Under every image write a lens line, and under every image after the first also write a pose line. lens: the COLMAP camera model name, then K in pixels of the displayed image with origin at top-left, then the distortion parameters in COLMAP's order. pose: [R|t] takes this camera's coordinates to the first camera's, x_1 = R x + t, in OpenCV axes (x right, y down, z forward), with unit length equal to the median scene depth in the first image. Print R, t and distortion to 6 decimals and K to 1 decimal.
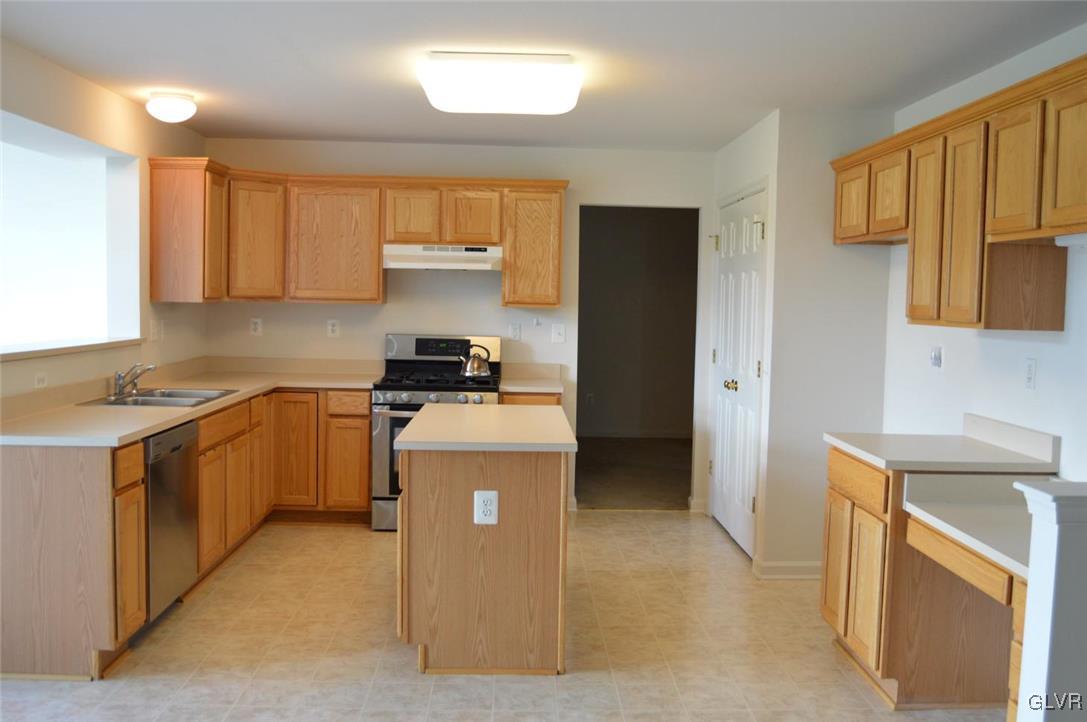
lens RADIAL K [[1001.6, 0, 543.5], [0, 1001.6, 361.0], [0, 0, 1]] dist [-0.058027, 0.002770]
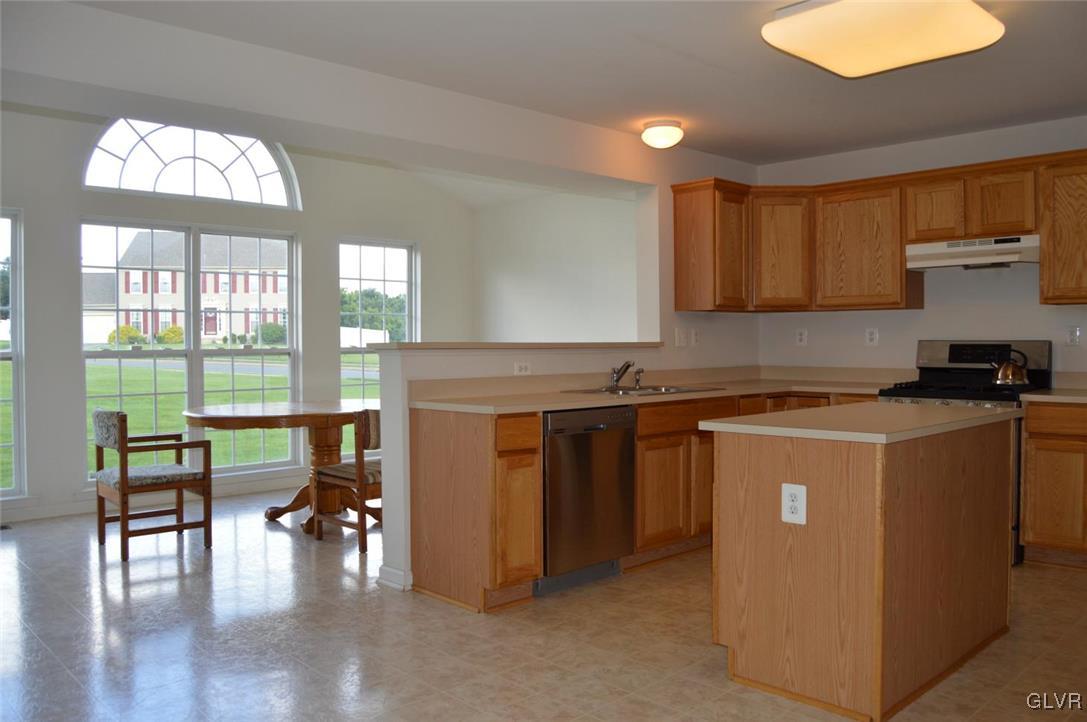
lens RADIAL K [[869.6, 0, 543.5], [0, 869.6, 361.0], [0, 0, 1]] dist [-0.076642, 0.016962]
pose [[0.669495, -0.008699, -0.742765, 0.222642], [-0.029501, 0.998831, -0.038290, 0.036457], [0.742230, 0.047547, 0.668456, 0.211758]]
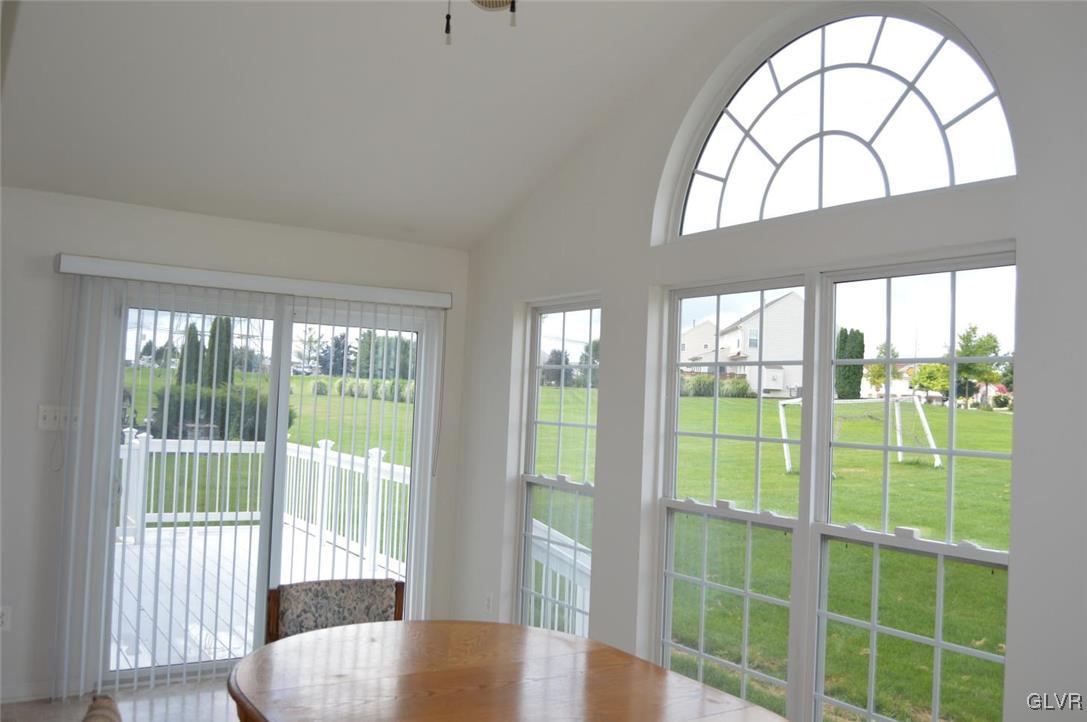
lens RADIAL K [[923.3, 0, 543.5], [0, 923.3, 361.0], [0, 0, 1]] dist [-0.070671, -0.003245]
pose [[-0.848012, -0.086326, -0.522899, -0.443682], [-0.098740, 0.995105, -0.004152, -0.088120], [0.520698, 0.048111, -0.852385, 1.011105]]
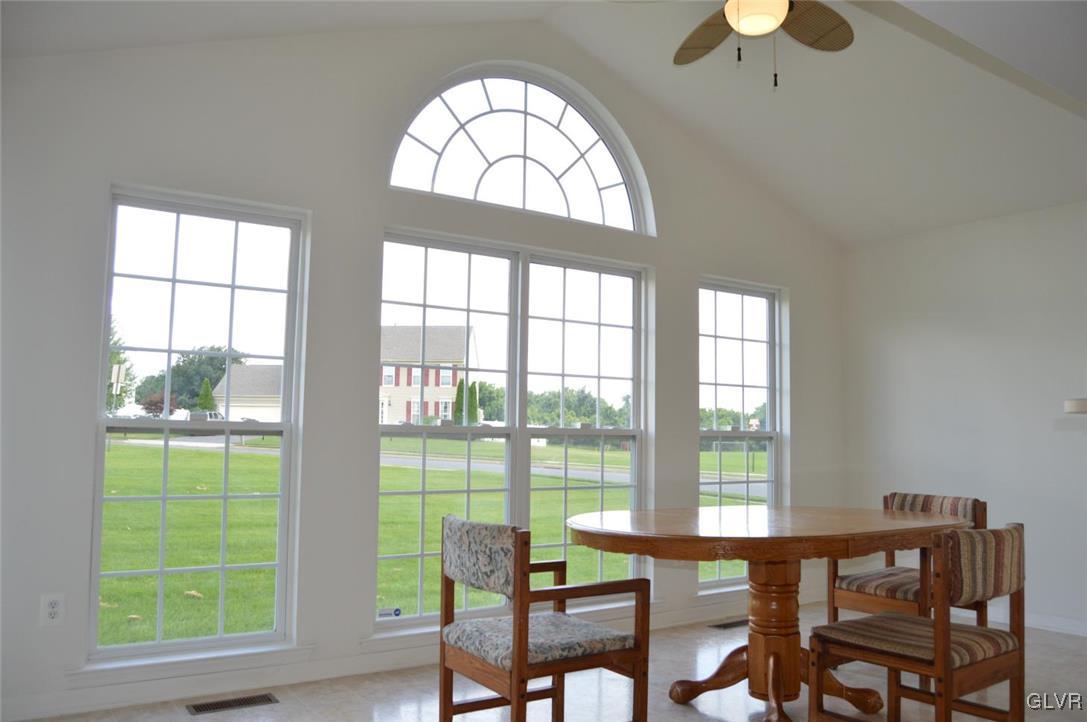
lens RADIAL K [[869.6, 0, 543.5], [0, 869.6, 361.0], [0, 0, 1]] dist [-0.076642, 0.016962]
pose [[0.545411, -0.091269, -0.833185, -0.236945], [-0.054972, 0.988018, -0.144215, 0.044180], [0.836364, 0.124458, 0.533859, 0.215419]]
